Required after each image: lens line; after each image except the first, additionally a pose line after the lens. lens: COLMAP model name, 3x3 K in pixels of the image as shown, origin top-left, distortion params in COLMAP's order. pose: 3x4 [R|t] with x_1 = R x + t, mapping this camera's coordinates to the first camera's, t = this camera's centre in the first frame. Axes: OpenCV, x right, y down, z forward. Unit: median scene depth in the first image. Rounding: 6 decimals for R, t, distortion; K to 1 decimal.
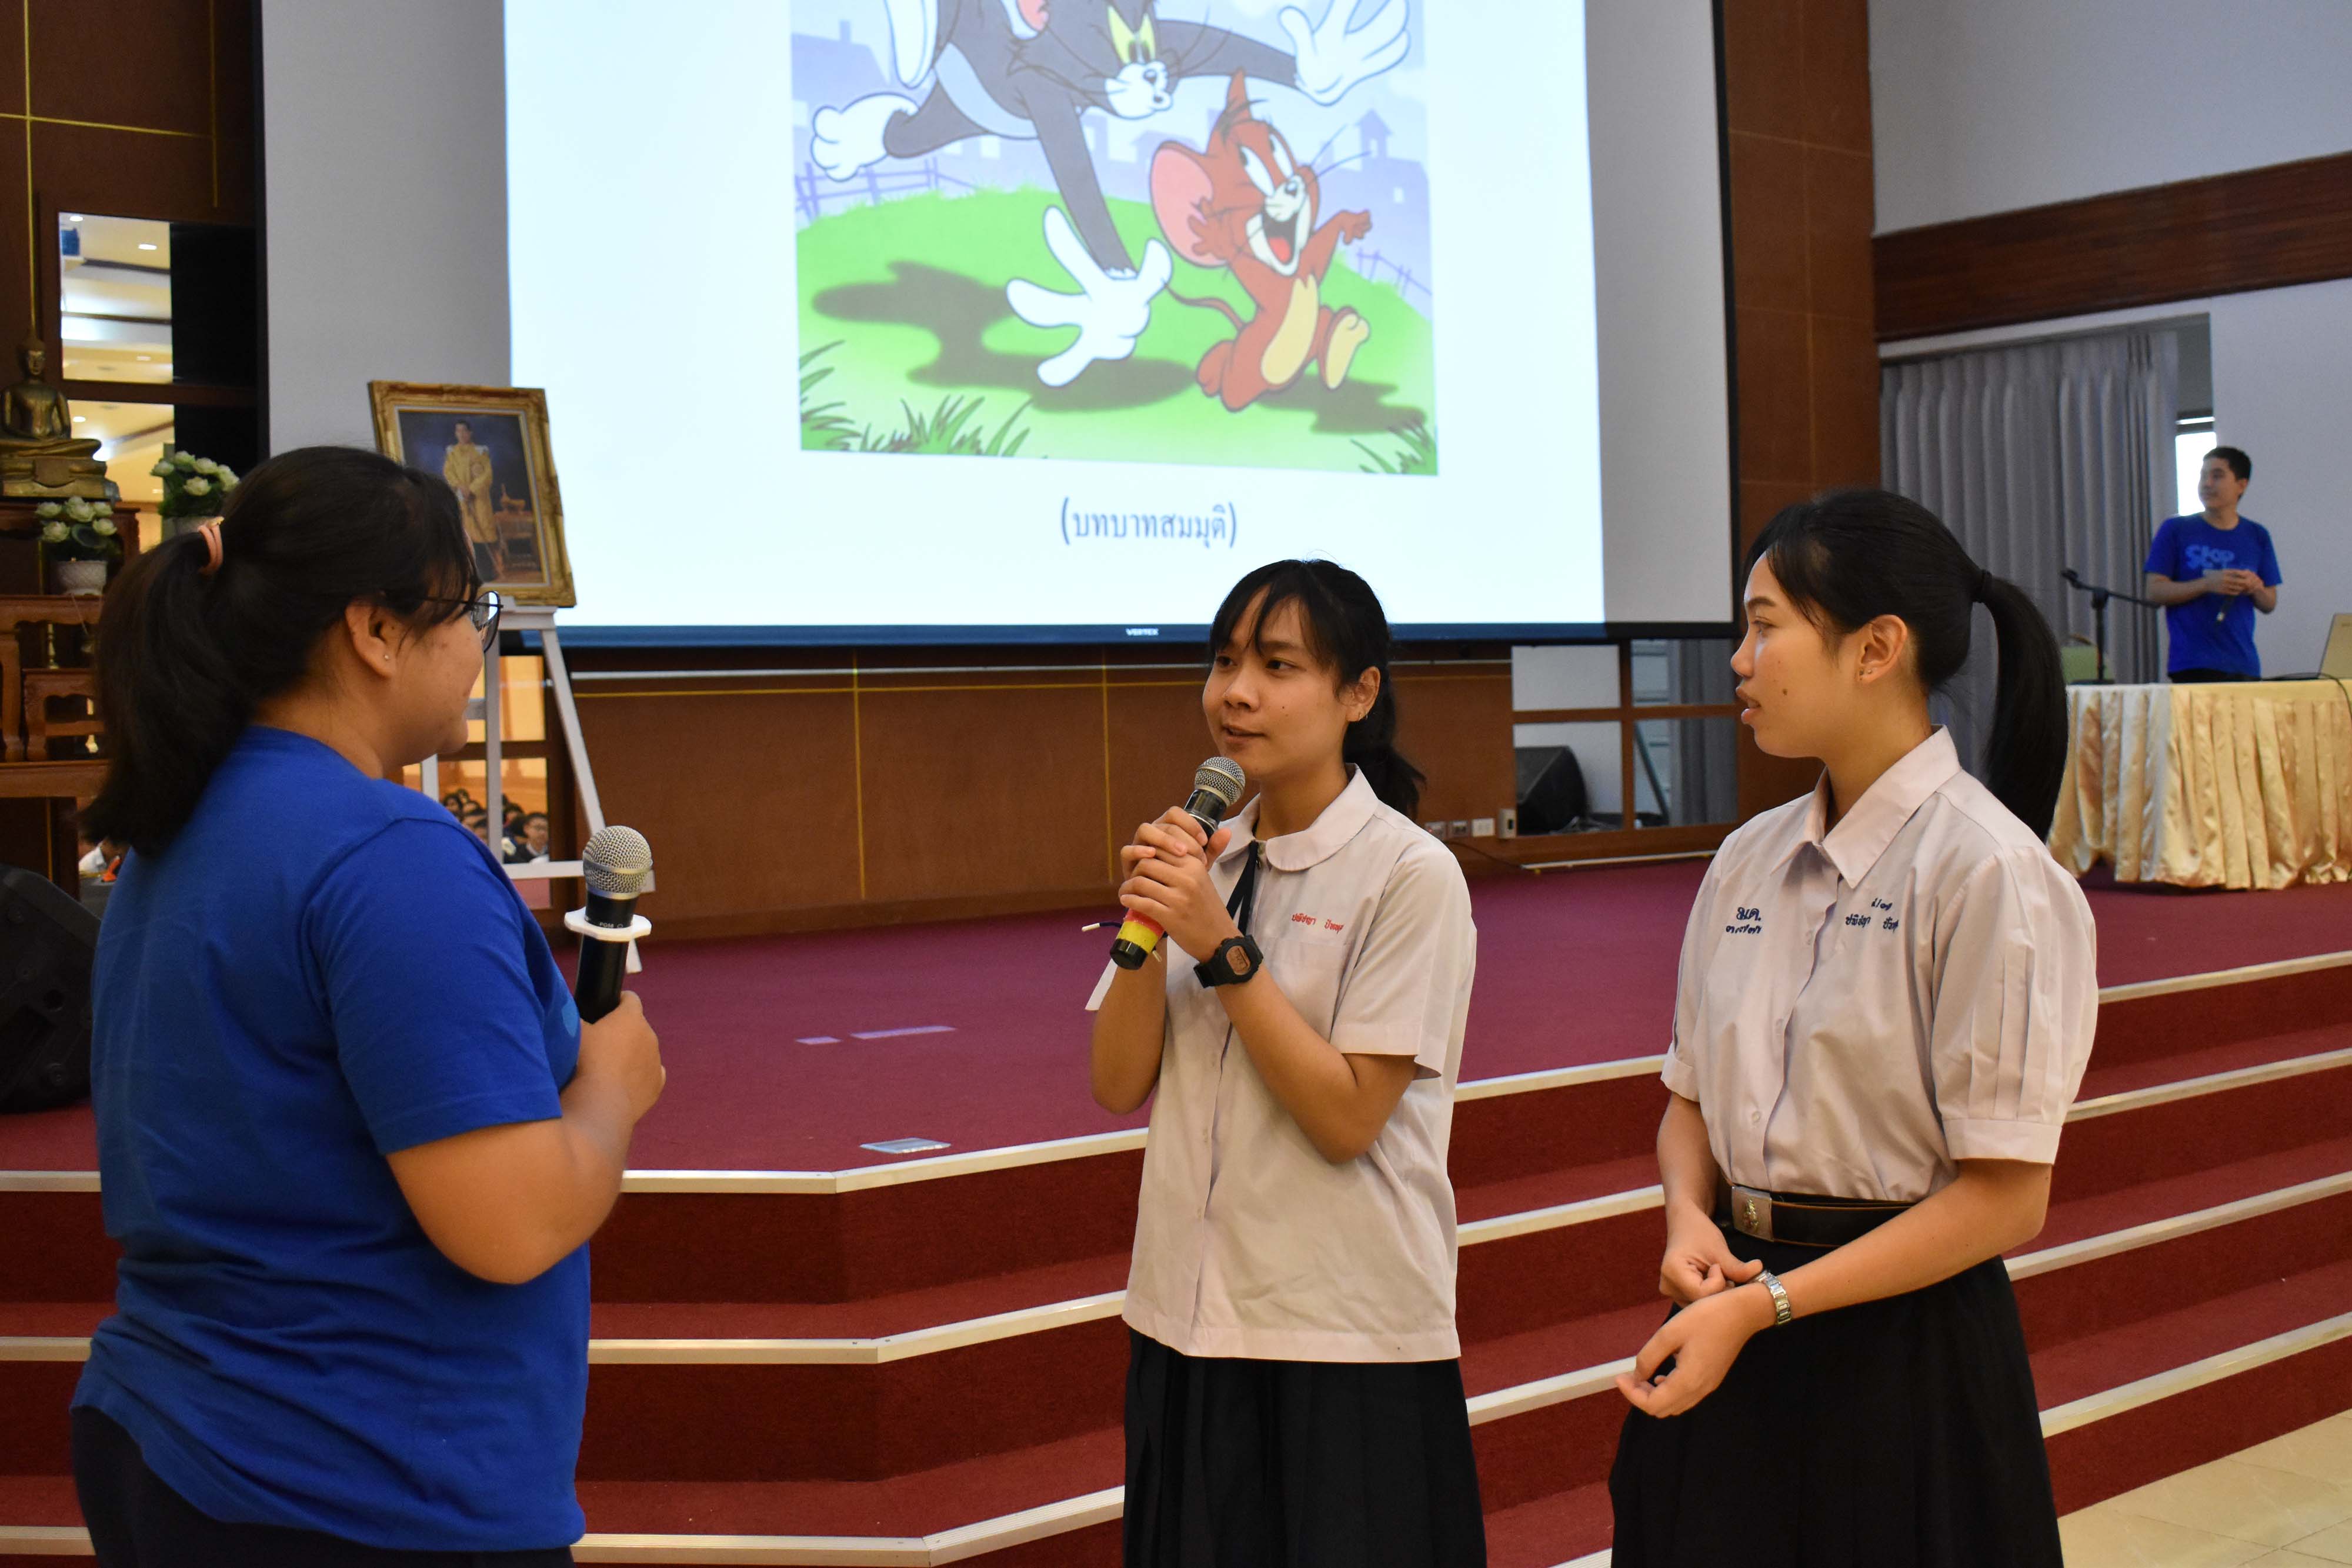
lens RADIAL K [[2775.8, 0, 1183.9], [0, 2775.8, 775.3], [0, 0, 1]] dist [-0.027215, 0.000000]
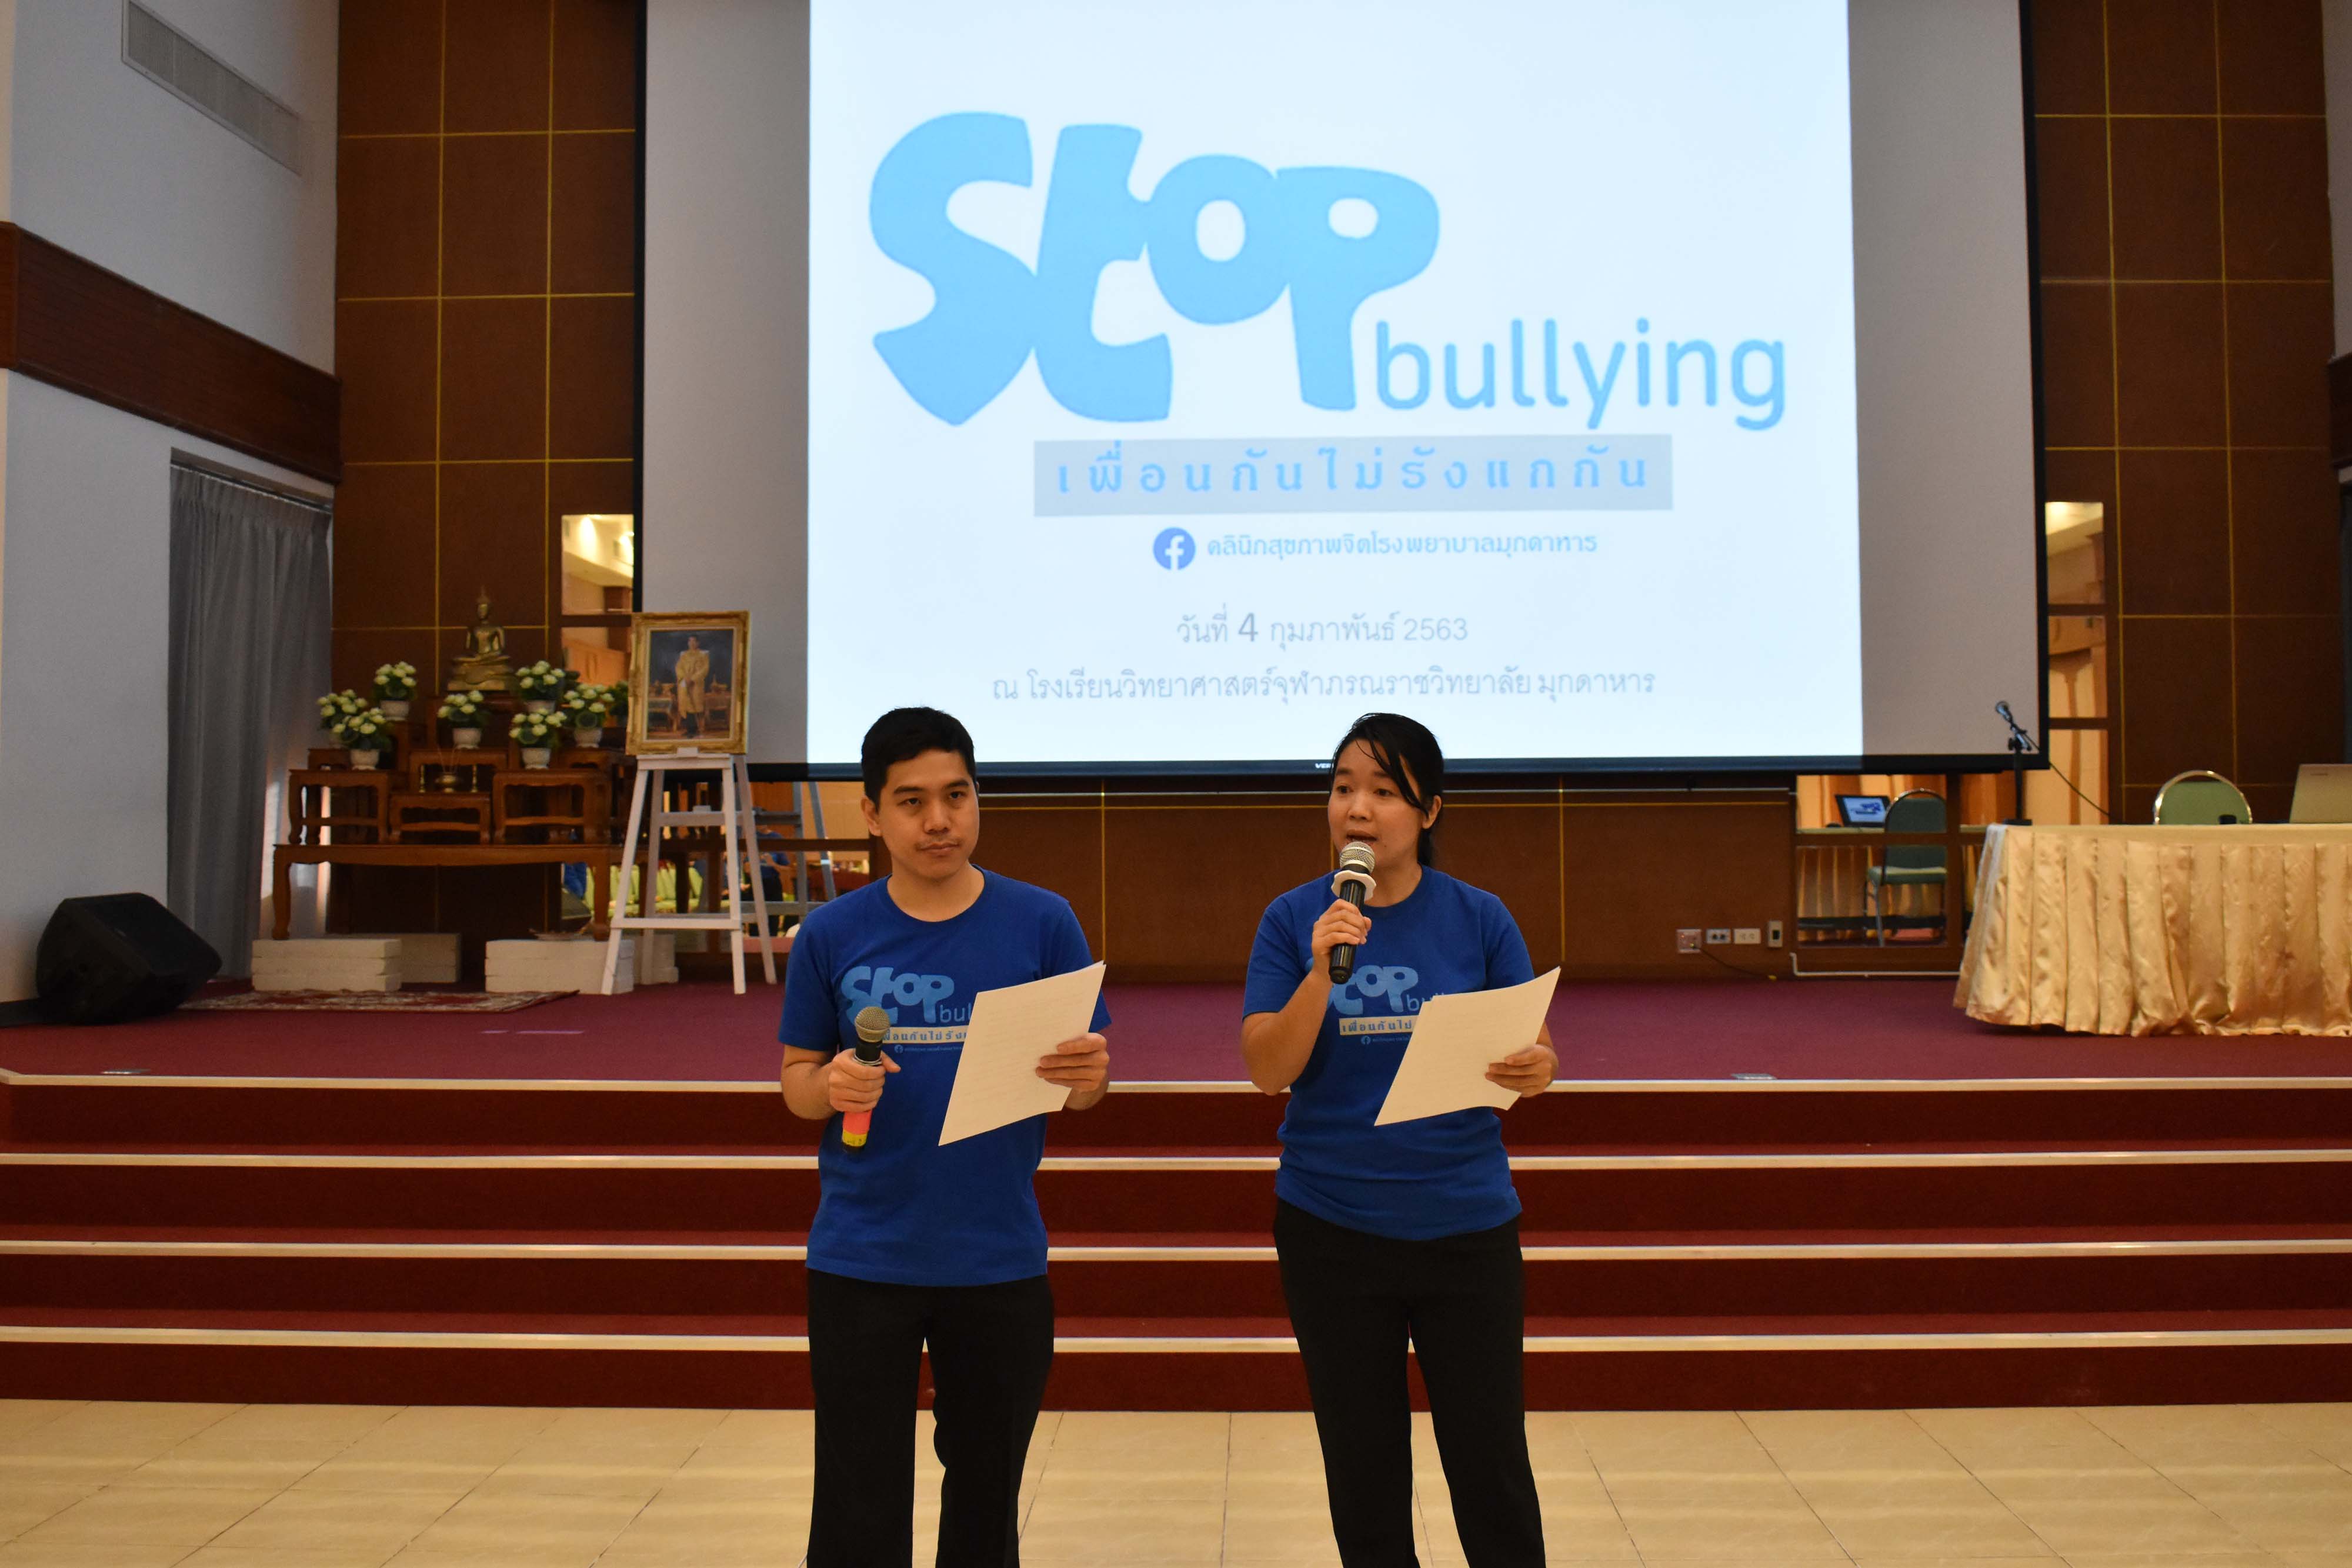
lens RADIAL K [[2401.8, 0, 1162.7], [0, 2401.8, 774.3], [0, 0, 1]] dist [-0.054360, 0.000000]
pose [[0.751793, 0.009226, -0.659334, 0.682659], [-0.029878, 0.999352, -0.020084, -0.024302], [0.658722, 0.034798, 0.751582, 0.127756]]
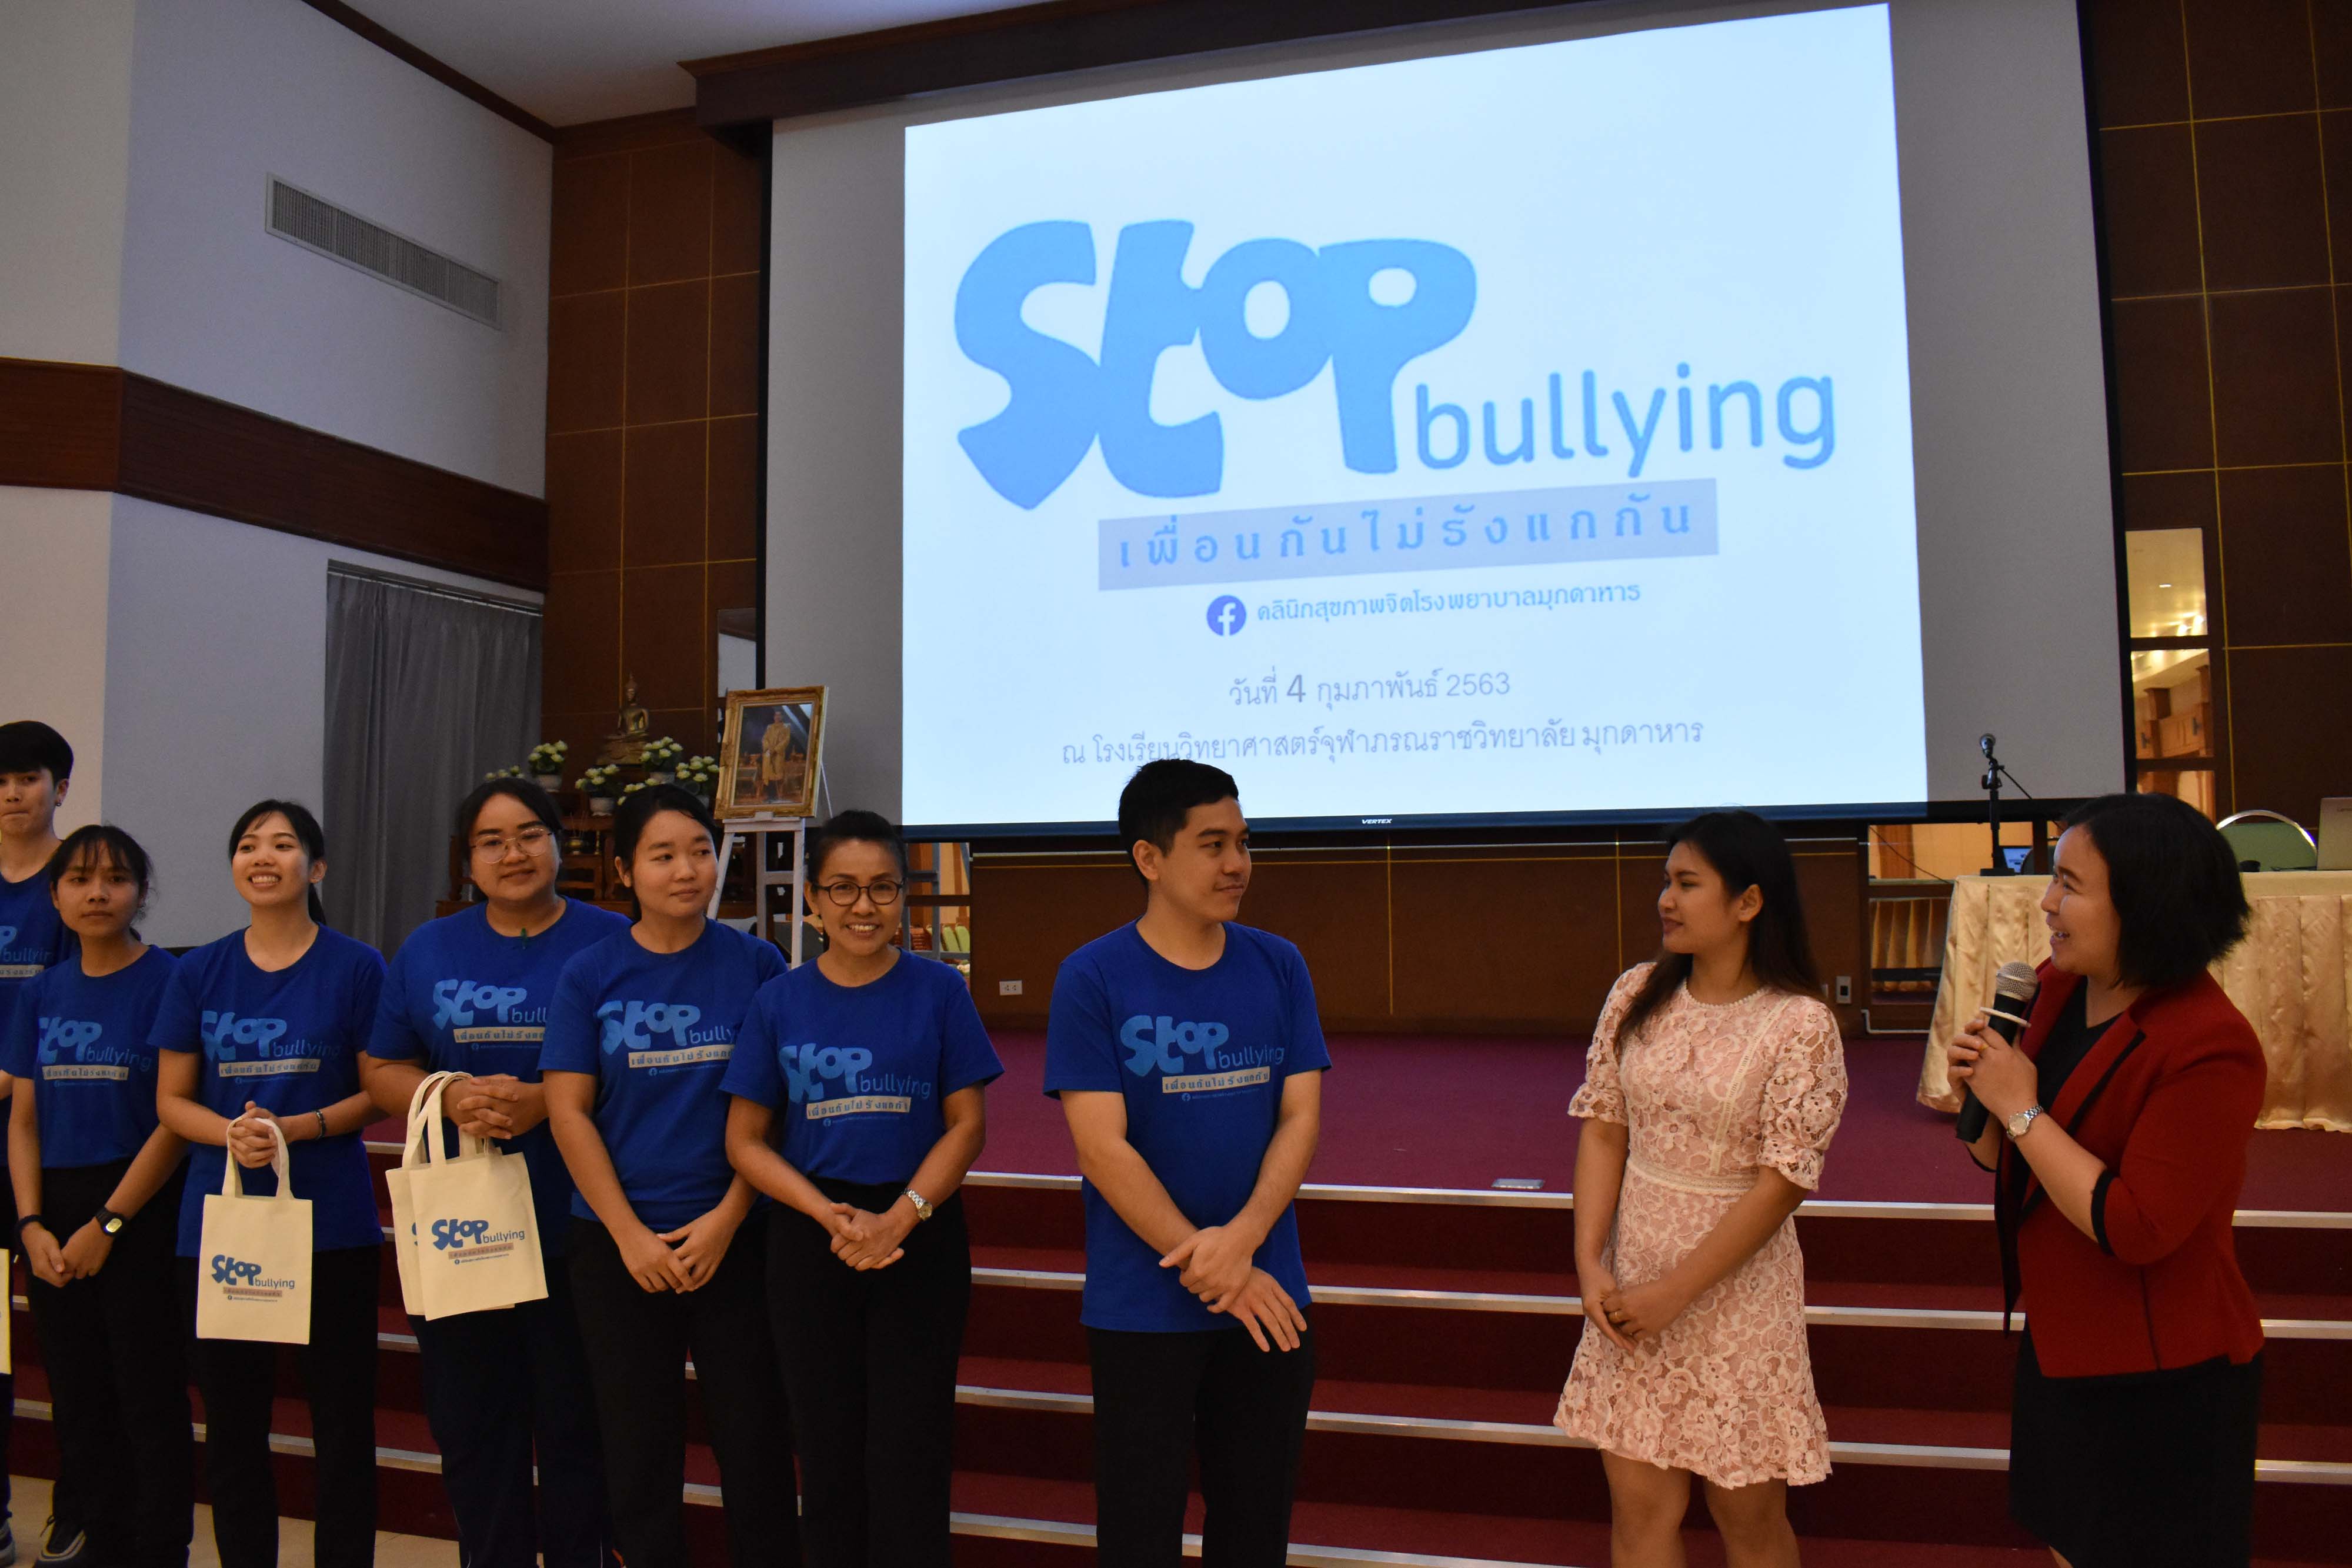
lens RADIAL K [[1852.7, 0, 1171.4], [0, 1852.7, 783.4], [0, 0, 1]] dist [-0.070162, -0.013860]
pose [[0.560461, -0.023663, -0.827842, 0.675221], [-0.023514, 0.998734, -0.044467, -0.030033], [0.827847, 0.044387, 0.559195, 0.458100]]
